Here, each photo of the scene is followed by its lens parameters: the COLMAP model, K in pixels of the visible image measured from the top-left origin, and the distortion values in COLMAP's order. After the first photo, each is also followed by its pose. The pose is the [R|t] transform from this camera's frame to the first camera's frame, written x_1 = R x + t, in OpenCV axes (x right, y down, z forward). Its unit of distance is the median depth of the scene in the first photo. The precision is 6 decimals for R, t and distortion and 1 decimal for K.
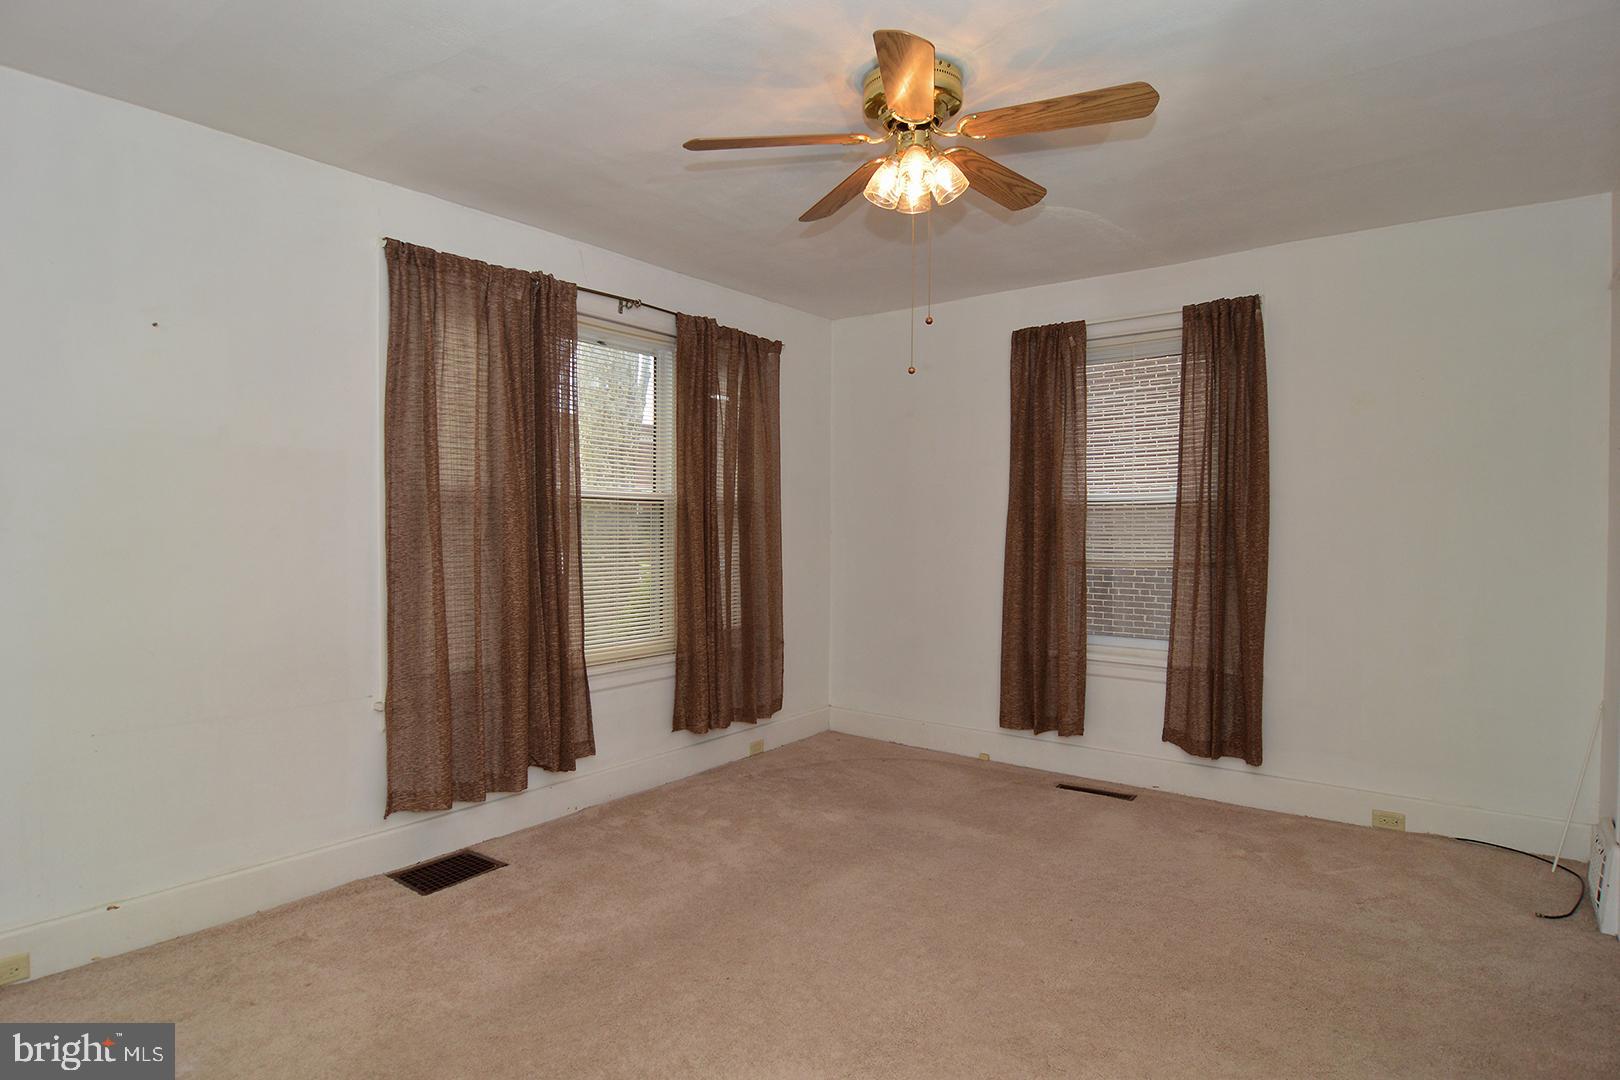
lens RADIAL K [[883.2, 0, 808.8], [0, 883.2, 538.5], [0, 0, 1]] dist [-0.004289, -0.011041]
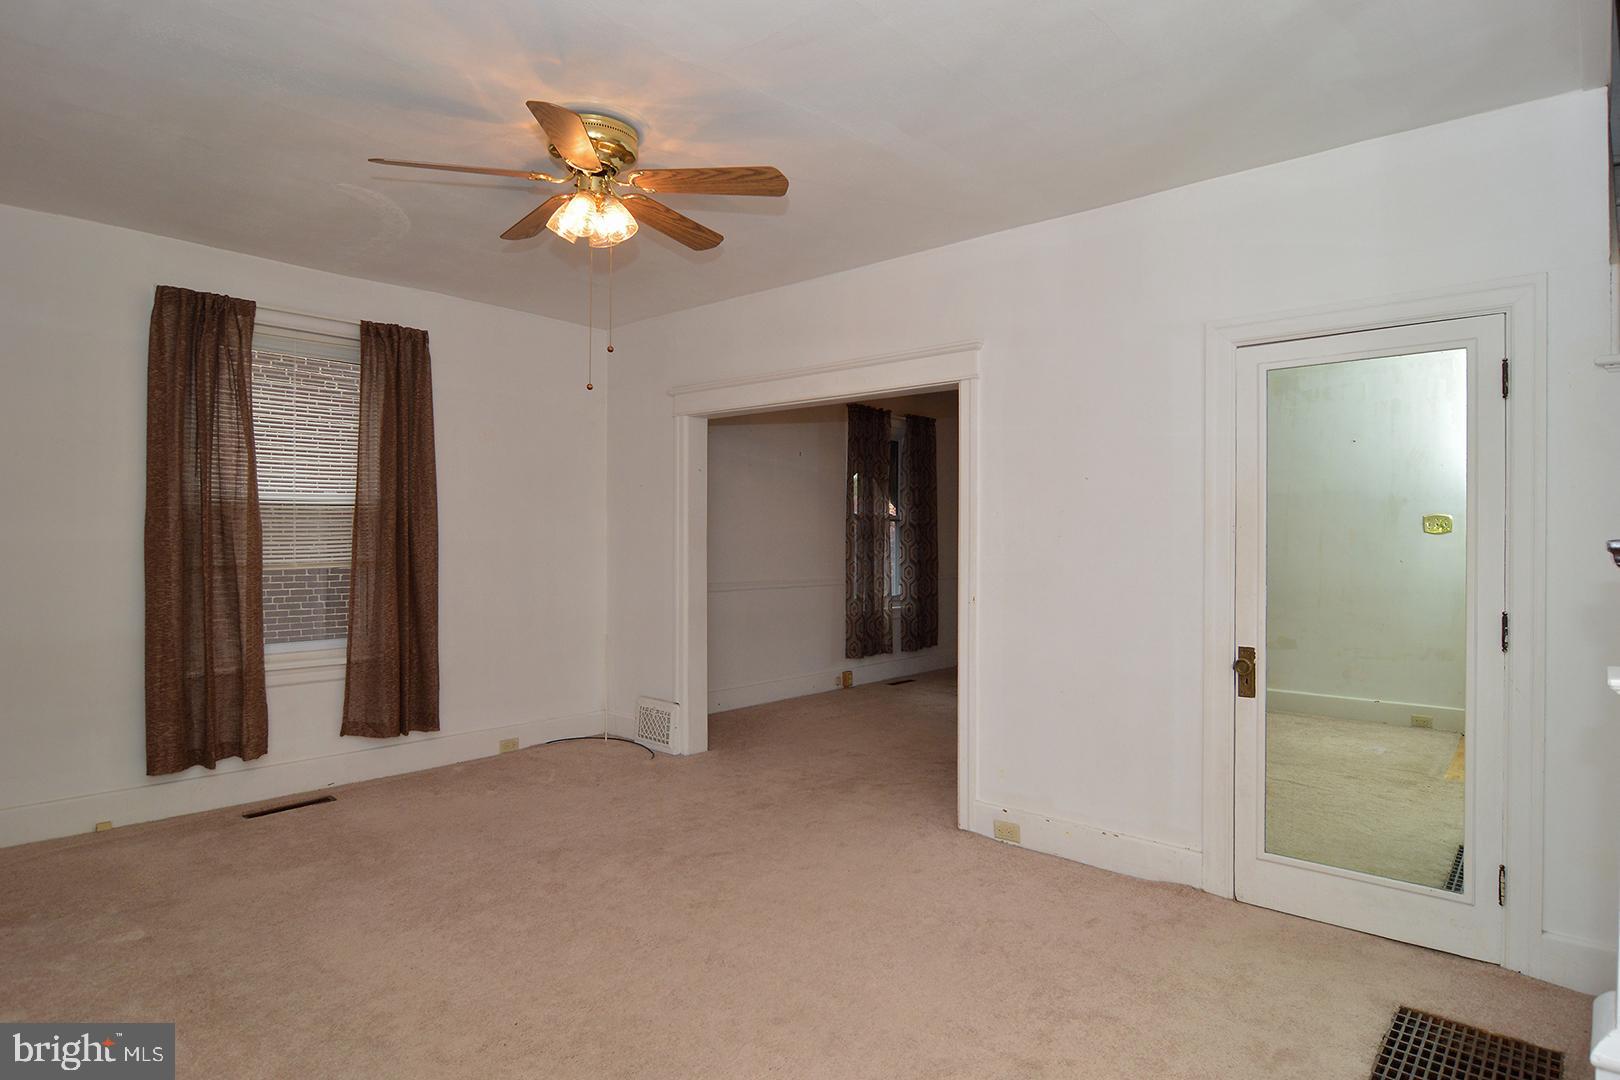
lens RADIAL K [[883.2, 0, 808.8], [0, 883.2, 538.5], [0, 0, 1]] dist [-0.004289, -0.011041]
pose [[0.077392, -0.004077, 0.996992, -0.581895], [0.009026, 0.999954, 0.003389, 0.000576], [-0.996960, 0.008737, 0.077425, 0.376527]]
